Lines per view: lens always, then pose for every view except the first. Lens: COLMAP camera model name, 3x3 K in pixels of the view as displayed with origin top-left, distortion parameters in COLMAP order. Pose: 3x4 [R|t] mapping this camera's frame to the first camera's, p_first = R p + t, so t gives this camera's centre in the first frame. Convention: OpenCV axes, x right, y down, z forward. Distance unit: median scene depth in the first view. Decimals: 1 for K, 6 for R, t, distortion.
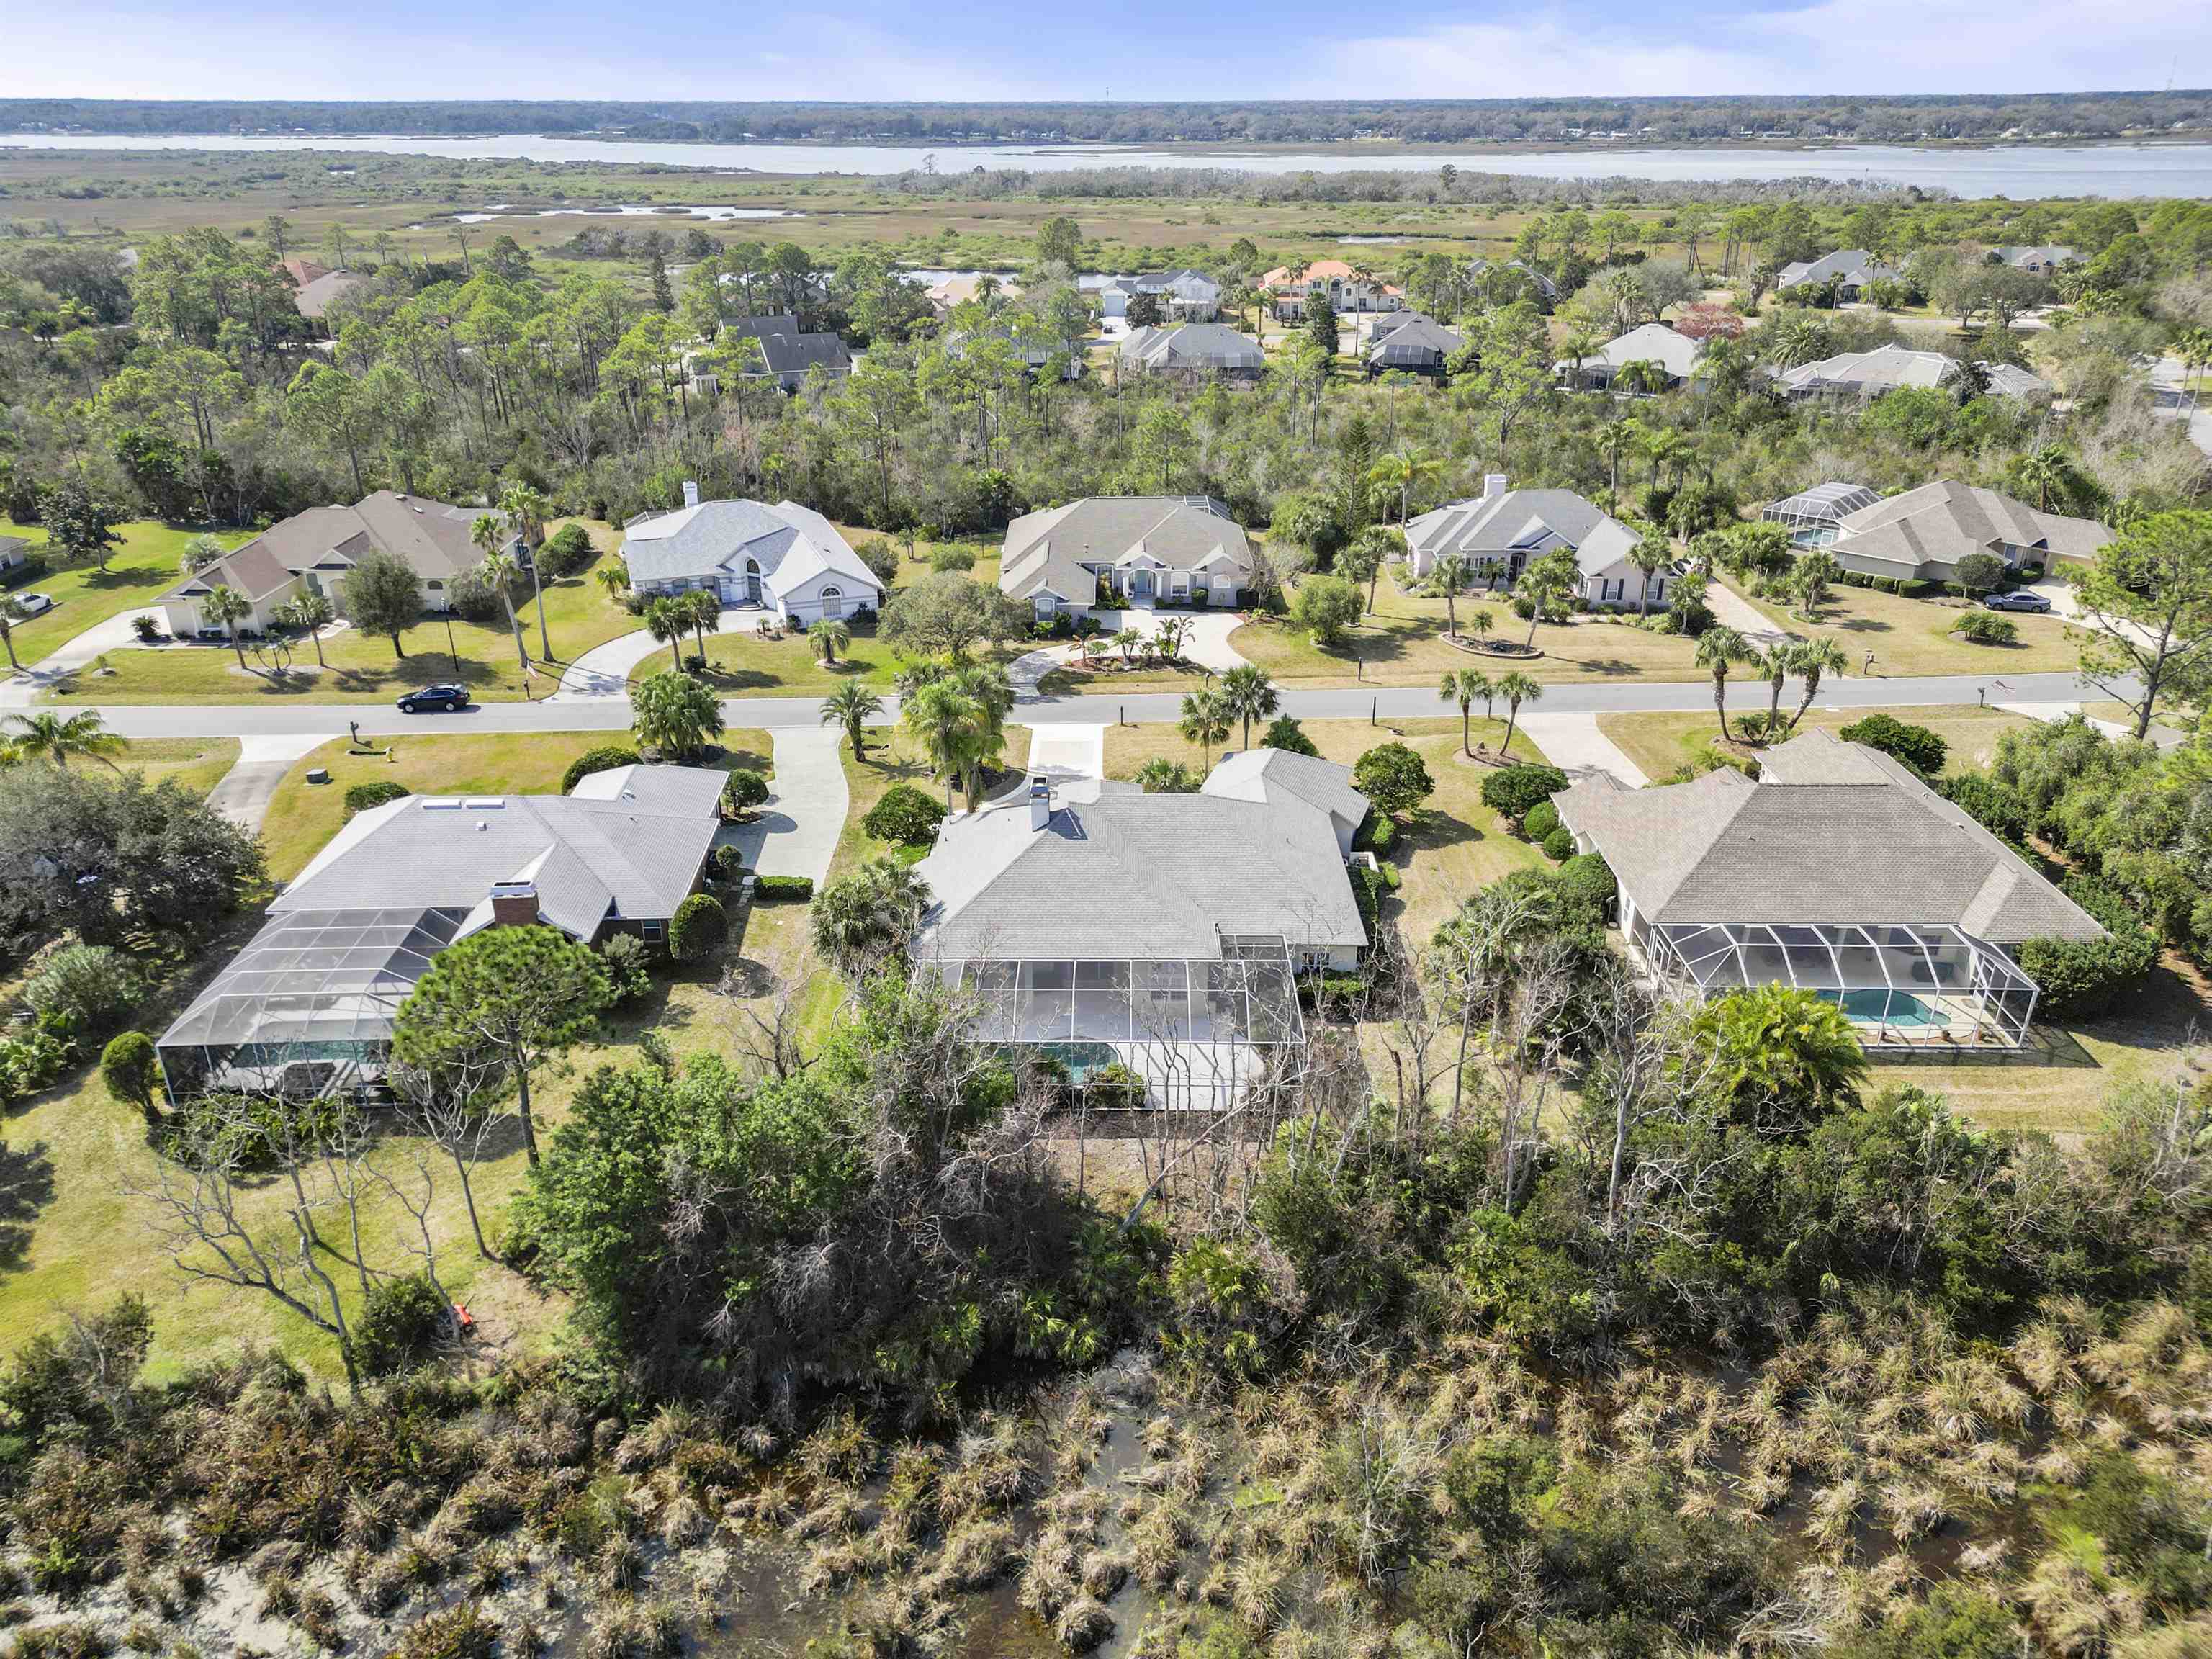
lens RADIAL K [[1532.2, 0, 1106.0], [0, 1532.2, 829.5], [0, 0, 1]] dist [0.047944, -0.037701]
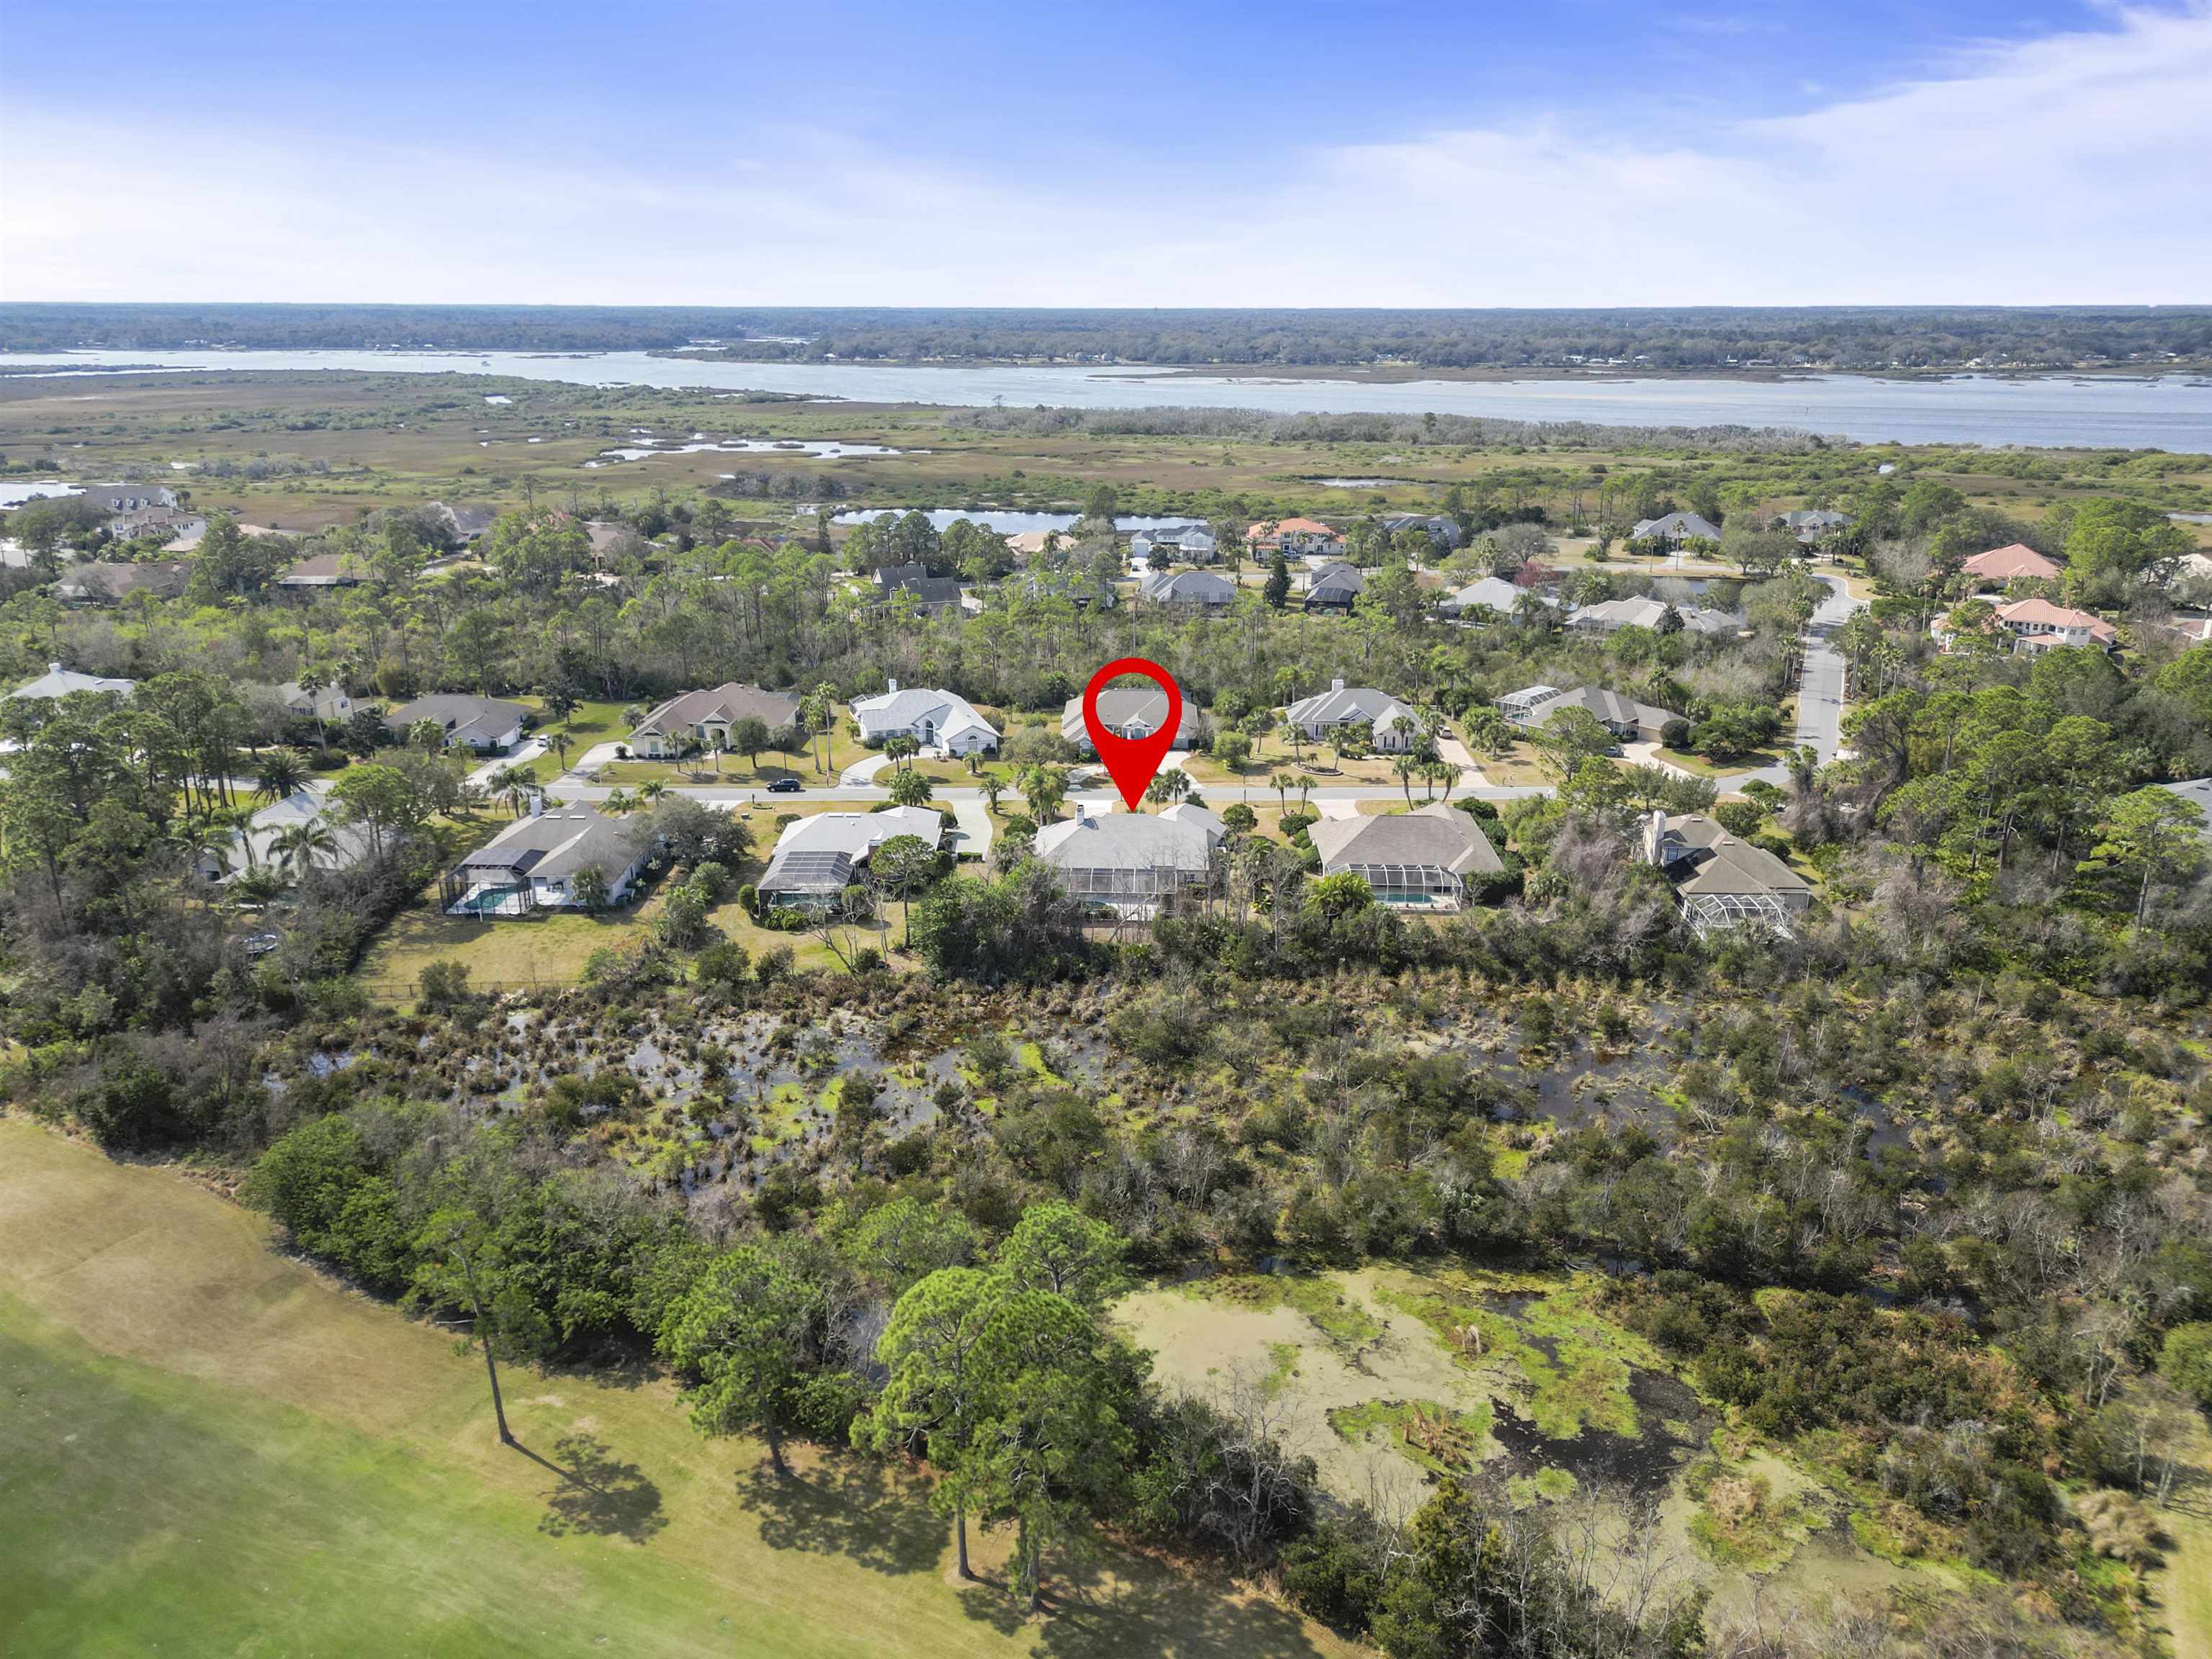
lens RADIAL K [[1532.2, 0, 1106.0], [0, 1532.2, 829.5], [0, 0, 1]] dist [0.047944, -0.037701]
pose [[0.999505, 0.013828, -0.028264, 0.037114], [-0.016908, 0.993584, -0.111825, 0.152886], [0.026536, 0.112248, 0.993326, -0.790891]]
